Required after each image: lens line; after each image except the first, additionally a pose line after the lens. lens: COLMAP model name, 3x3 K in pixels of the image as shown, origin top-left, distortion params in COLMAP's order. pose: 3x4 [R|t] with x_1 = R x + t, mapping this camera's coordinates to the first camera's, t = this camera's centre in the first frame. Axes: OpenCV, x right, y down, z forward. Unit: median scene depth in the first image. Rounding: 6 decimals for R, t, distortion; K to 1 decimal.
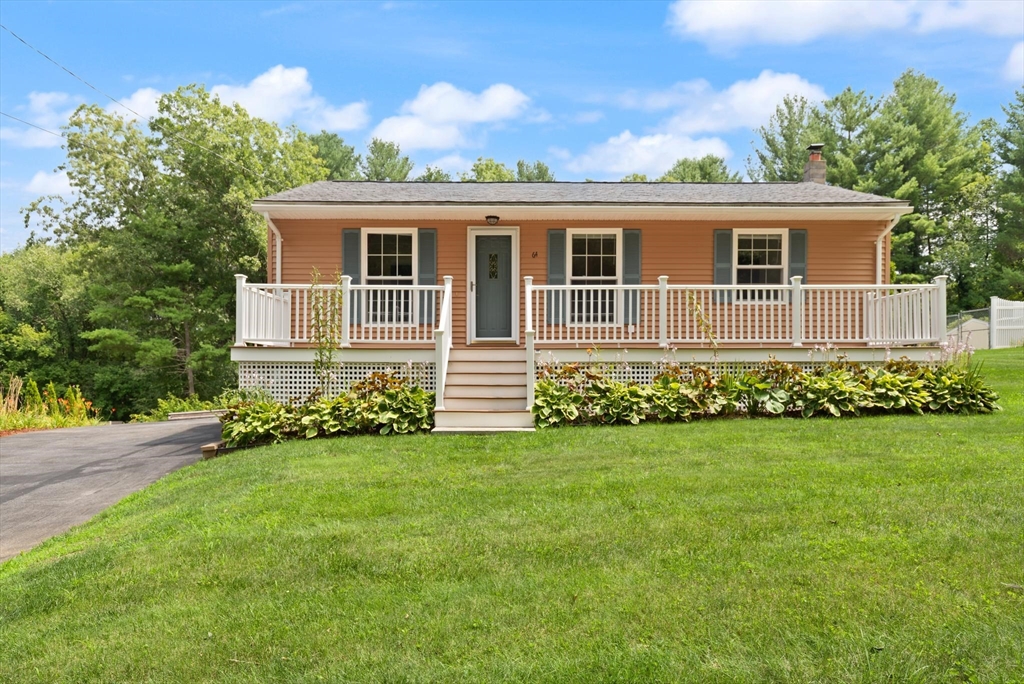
lens RADIAL K [[748.8, 0, 510.7], [0, 748.8, 351.9], [0, 0, 1]] dist [0.013180, 0.011001]
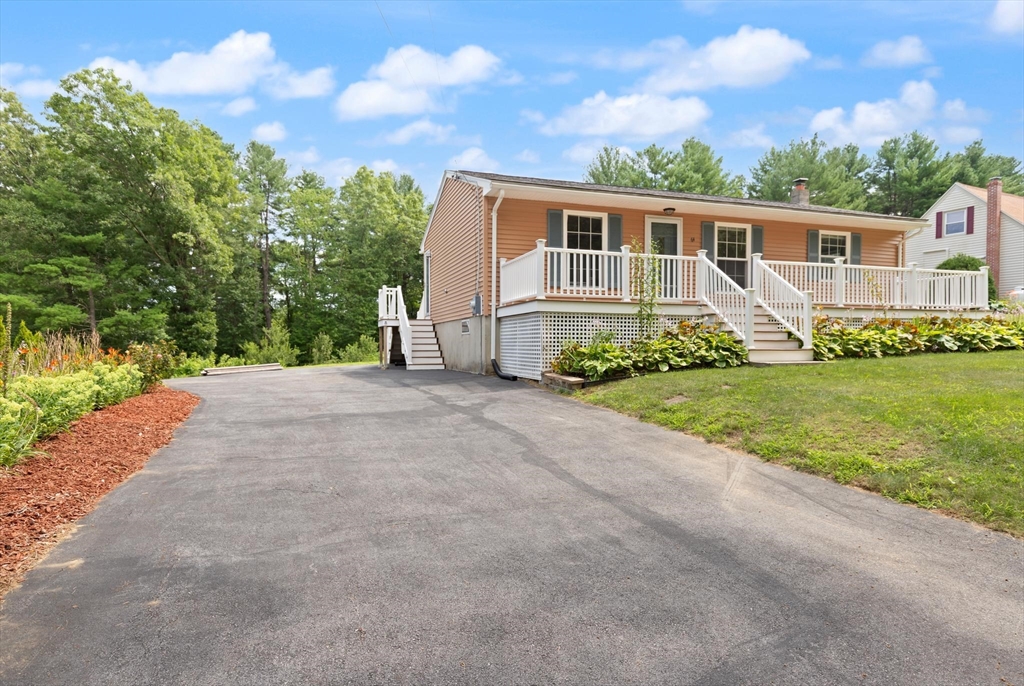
lens RADIAL K [[571.3, 0, 512.3], [0, 571.3, 335.1], [0, 0, 1]] dist [0.002438, 0.000765]
pose [[0.944694, 0.006899, 0.327882, -0.587710], [-0.011674, 0.999852, 0.012598, 0.032002], [-0.327746, -0.015729, 0.944635, 0.125258]]
